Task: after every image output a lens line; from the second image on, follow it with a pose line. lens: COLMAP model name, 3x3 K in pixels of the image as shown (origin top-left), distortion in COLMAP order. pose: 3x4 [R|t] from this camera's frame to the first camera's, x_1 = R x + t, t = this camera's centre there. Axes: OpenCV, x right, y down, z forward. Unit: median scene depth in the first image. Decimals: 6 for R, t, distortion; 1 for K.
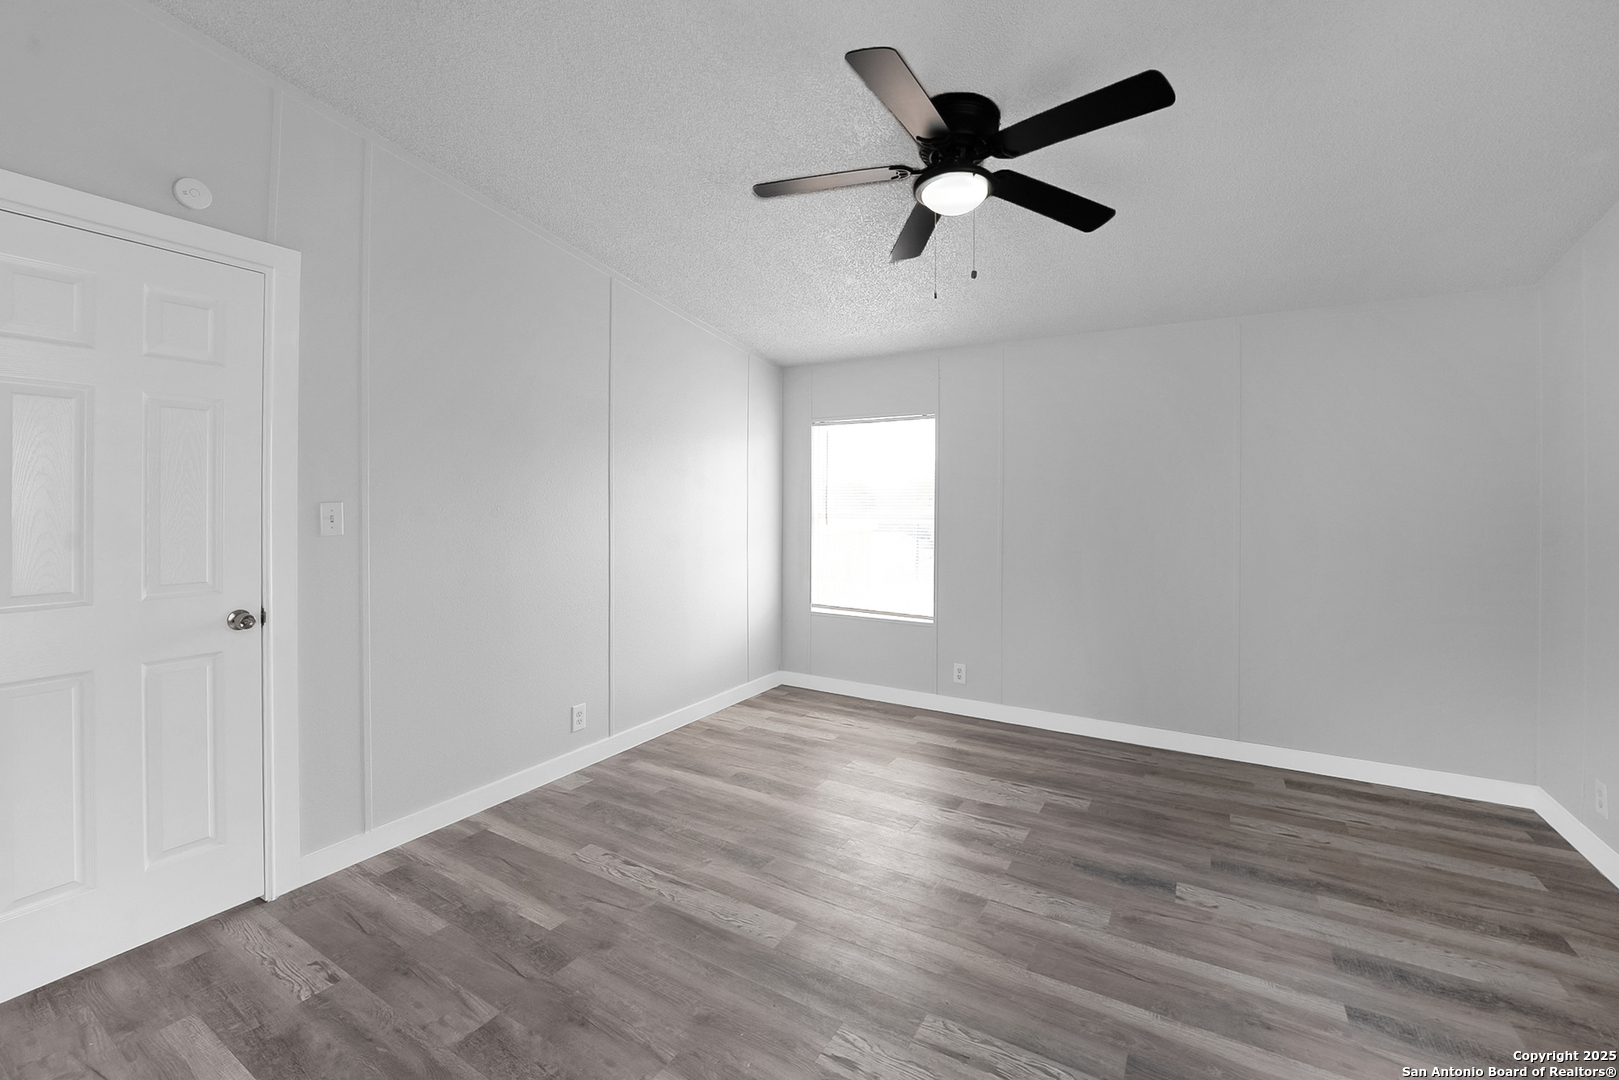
lens RADIAL K [[676.3, 0, 804.8], [0, 676.3, 501.1], [0, 0, 1]] dist [-0.018536, 0.000799]
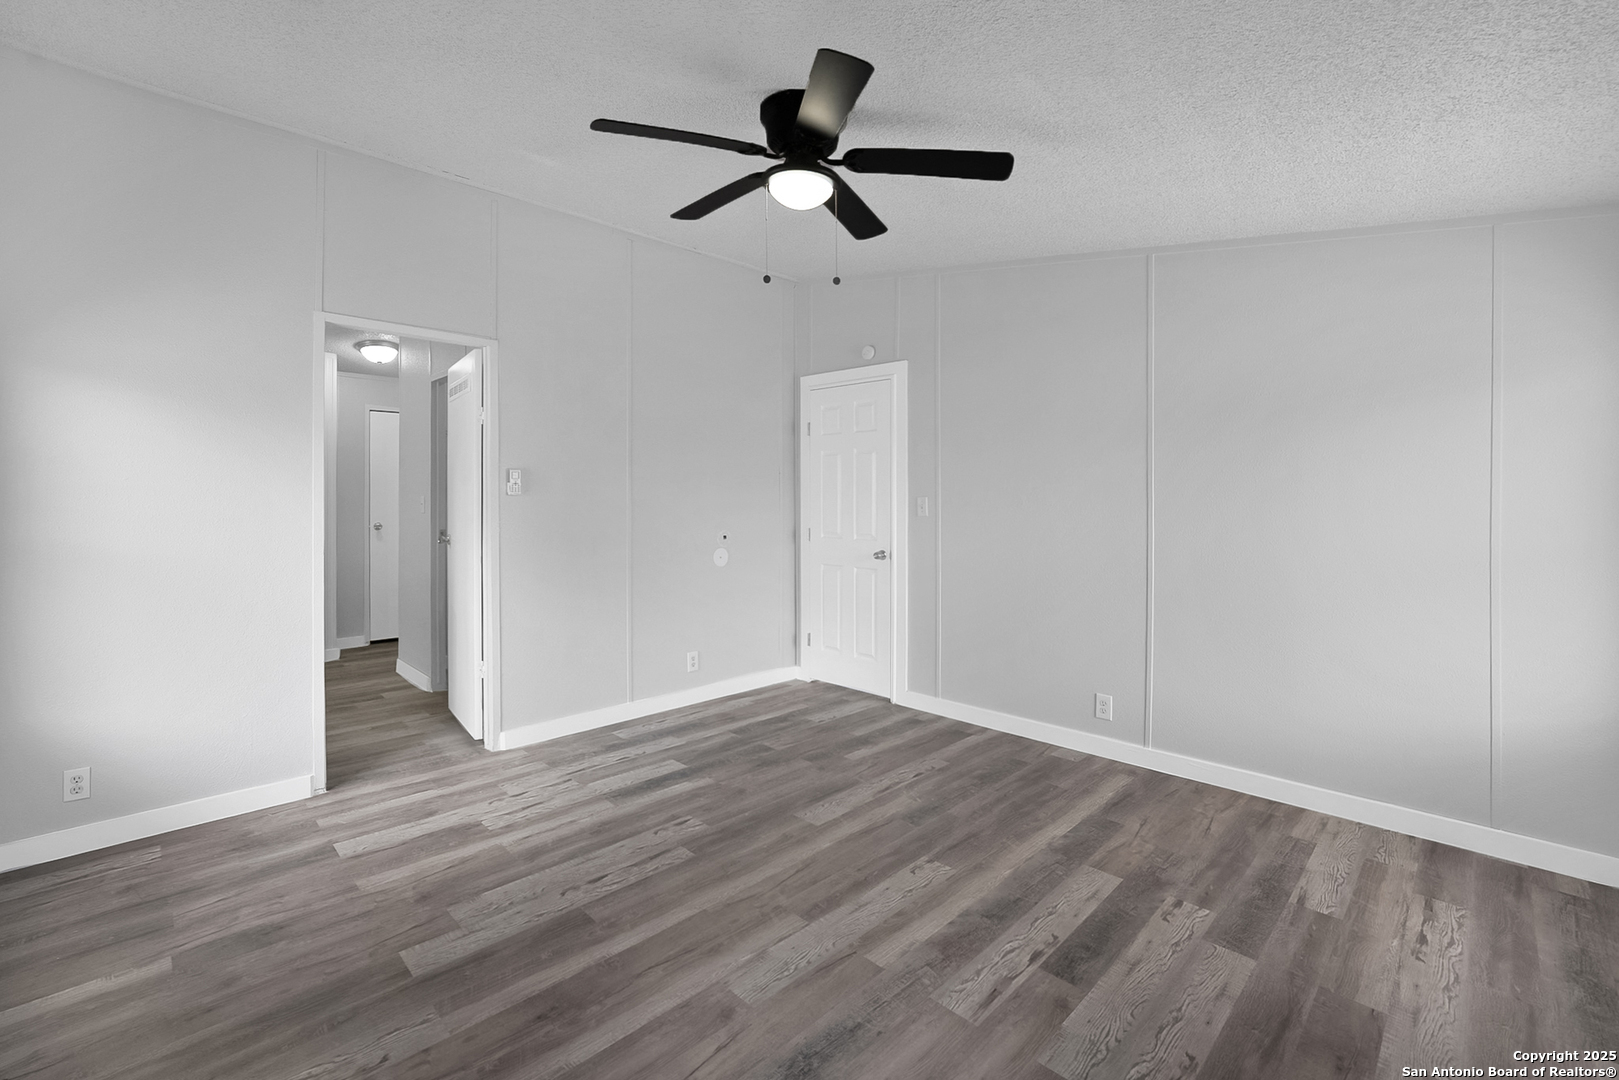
lens RADIAL K [[710.8, 0, 812.0], [0, 710.8, 502.9], [0, 0, 1]] dist [-0.002350, -0.007504]
pose [[-0.241992, 0.003635, -0.970272, 1.012743], [-0.000712, 0.999992, 0.003924, 0.008933], [0.970278, 0.001640, -0.241987, 1.027144]]
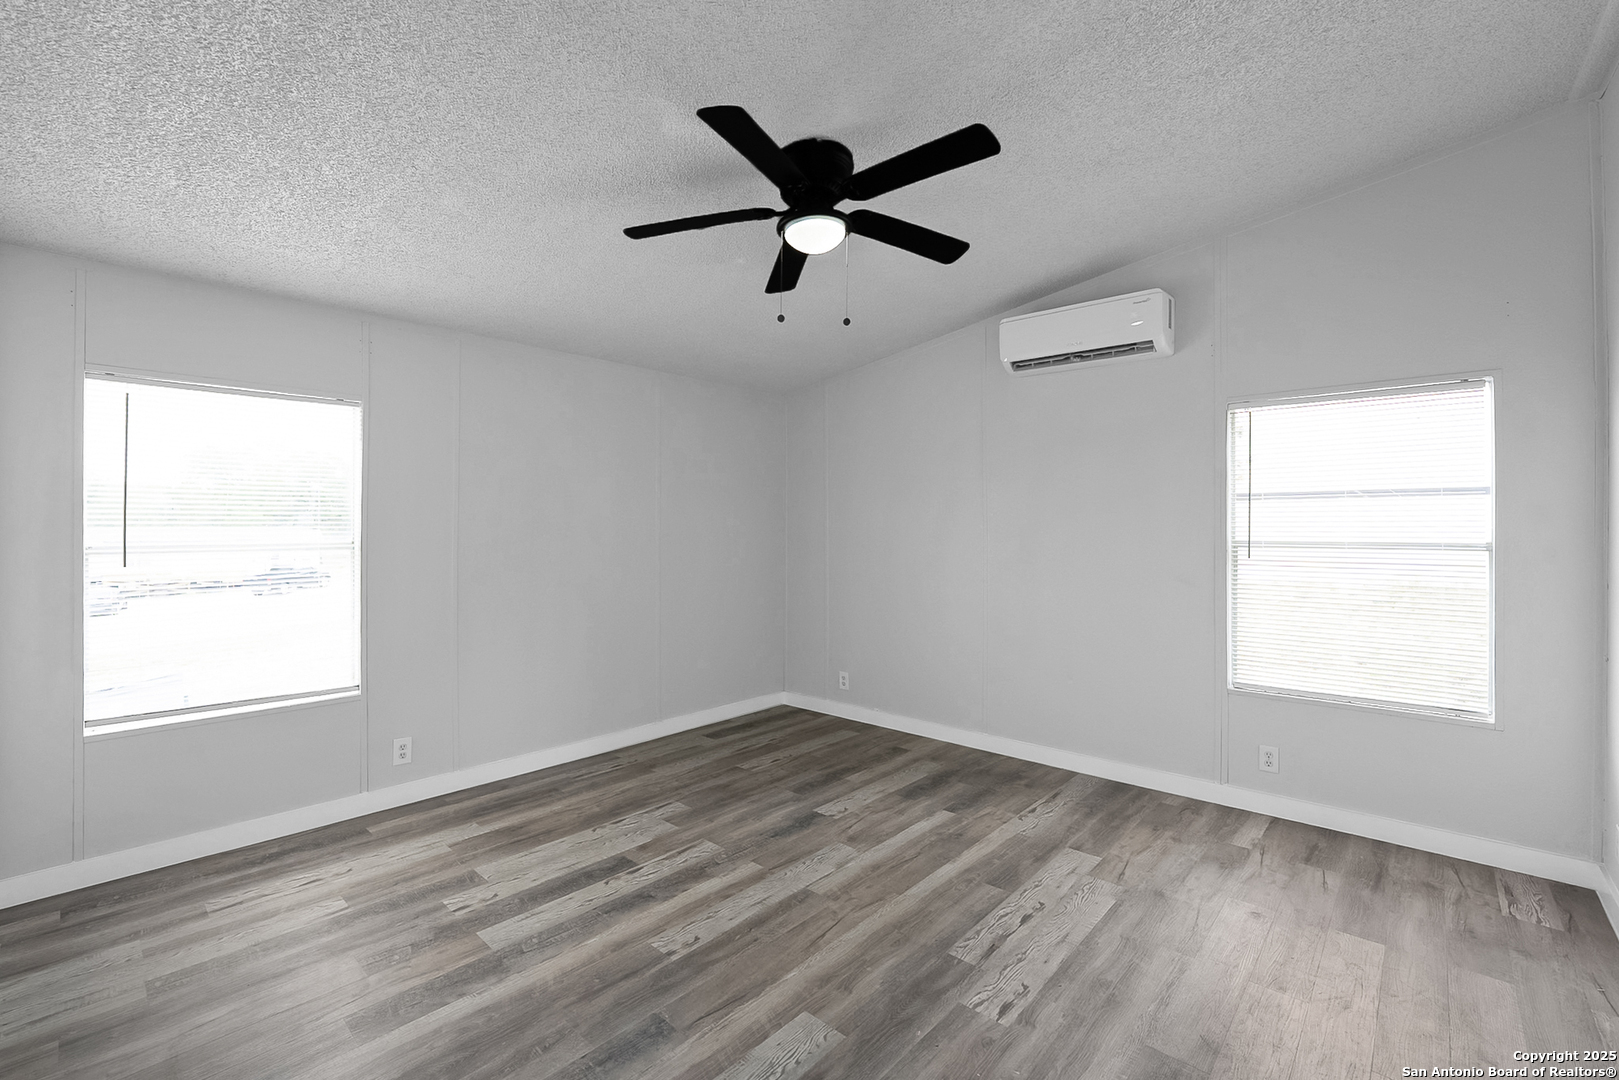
lens RADIAL K [[689.5, 0, 802.4], [0, 689.5, 521.1], [0, 0, 1]] dist [-0.017321, -0.000109]
pose [[0.205597, 0.004266, 0.978627, -0.683863], [-0.001508, 0.999991, -0.004043, 0.000727], [-0.978636, -0.000645, 0.205602, 0.642876]]
